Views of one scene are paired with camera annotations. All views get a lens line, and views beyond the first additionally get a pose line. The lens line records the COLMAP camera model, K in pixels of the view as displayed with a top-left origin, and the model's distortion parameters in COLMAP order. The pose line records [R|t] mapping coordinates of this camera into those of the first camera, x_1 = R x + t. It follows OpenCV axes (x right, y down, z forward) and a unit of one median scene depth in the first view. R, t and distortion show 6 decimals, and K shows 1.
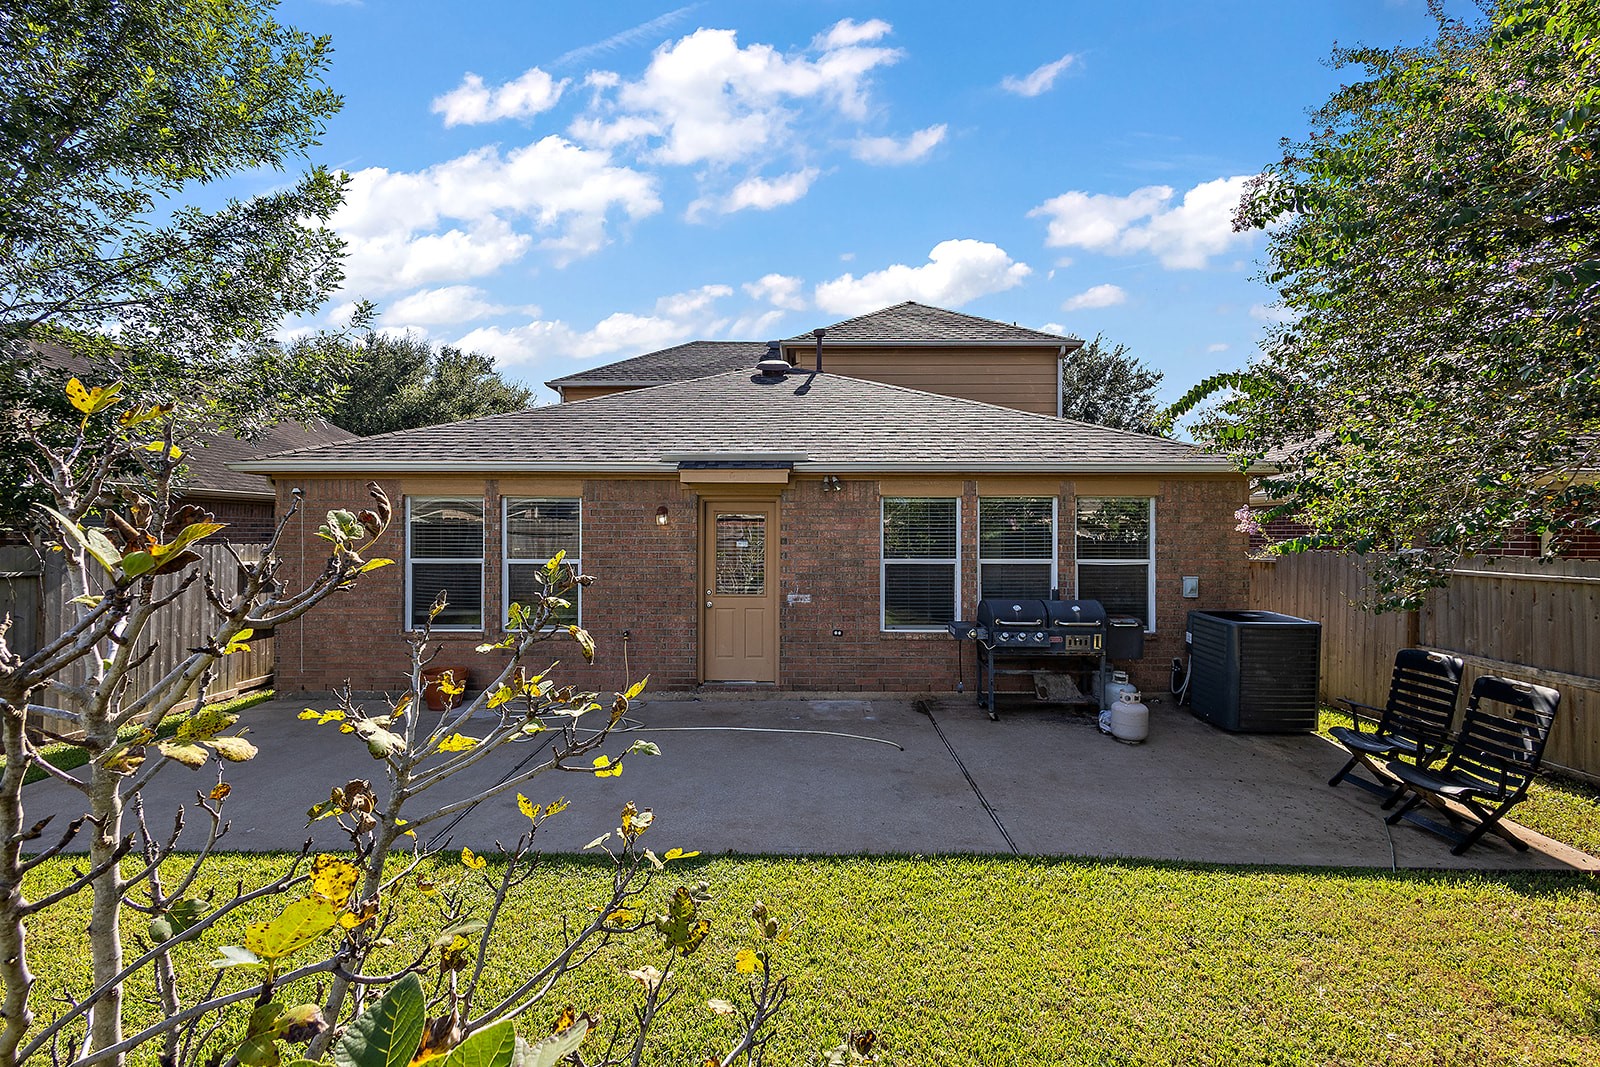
lens RADIAL K [[741.3, 0, 797.3], [0, 741.3, 524.3], [0, 0, 1]] dist [0.004165, 0.000090]
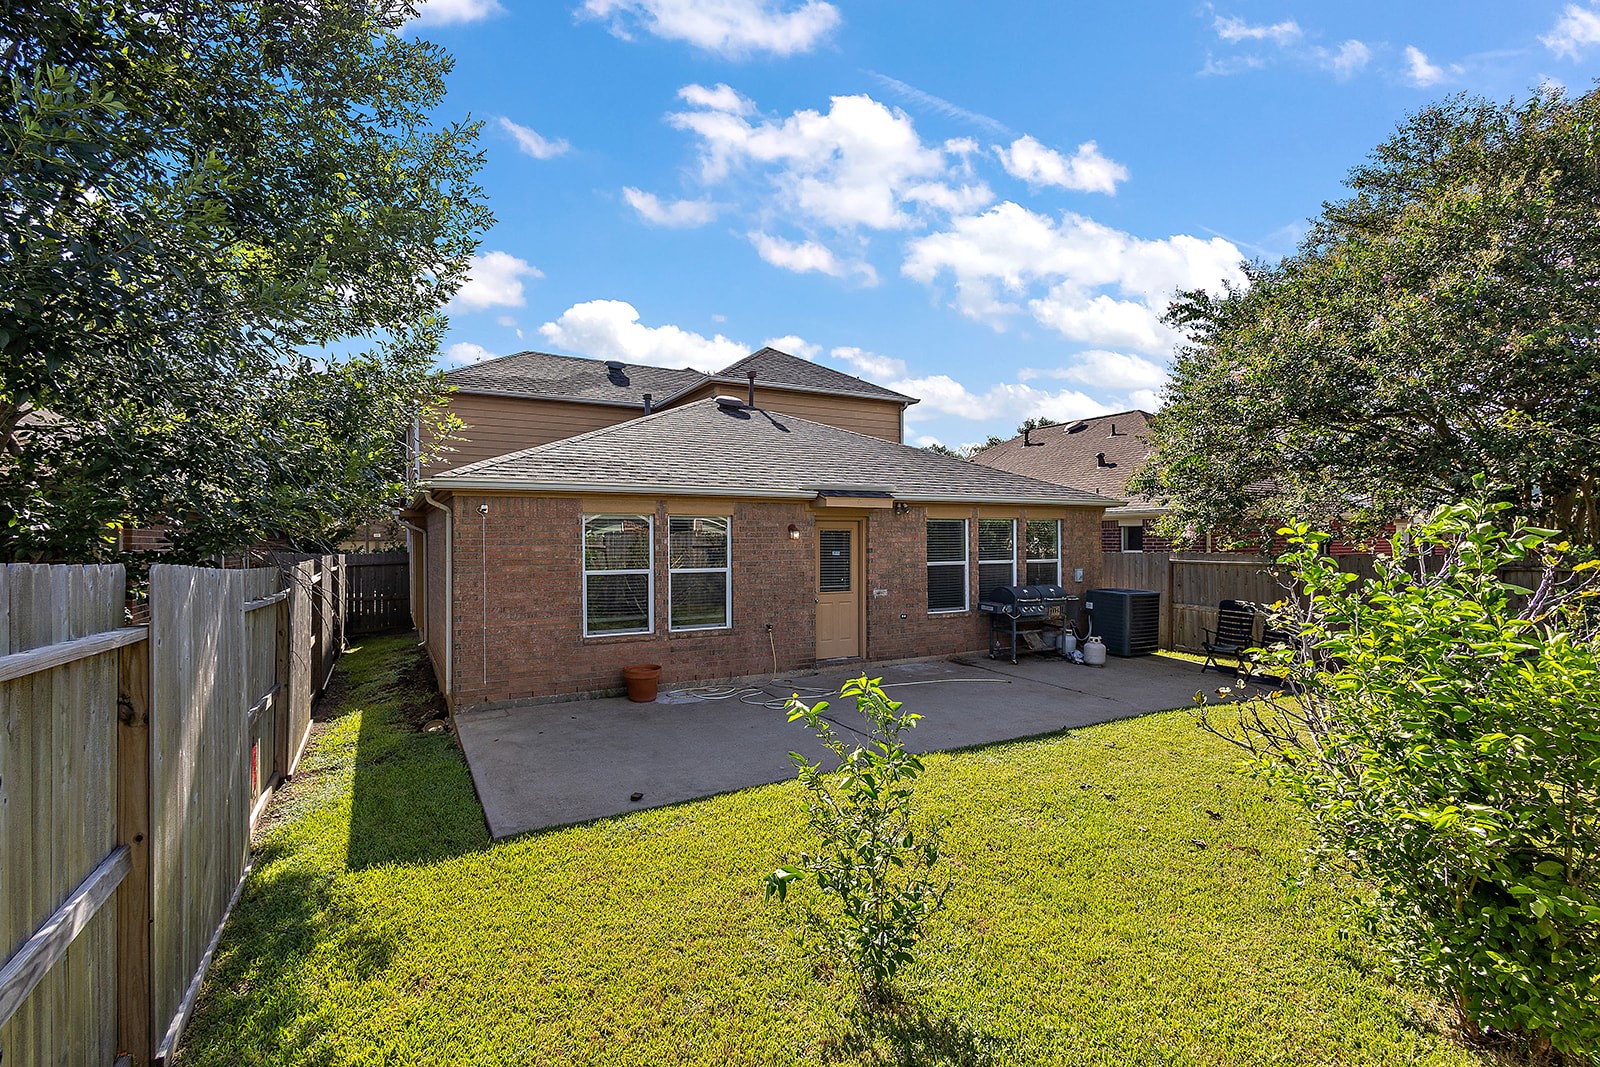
lens RADIAL K [[741.3, 0, 805.7], [0, 741.3, 536.5], [0, 0, 1]] dist [0.004165, 0.000090]
pose [[0.866705, -0.003591, 0.498809, -0.791555], [0.002068, 0.999991, 0.003606, -0.007646], [-0.498817, -0.002093, 0.866705, -0.106664]]
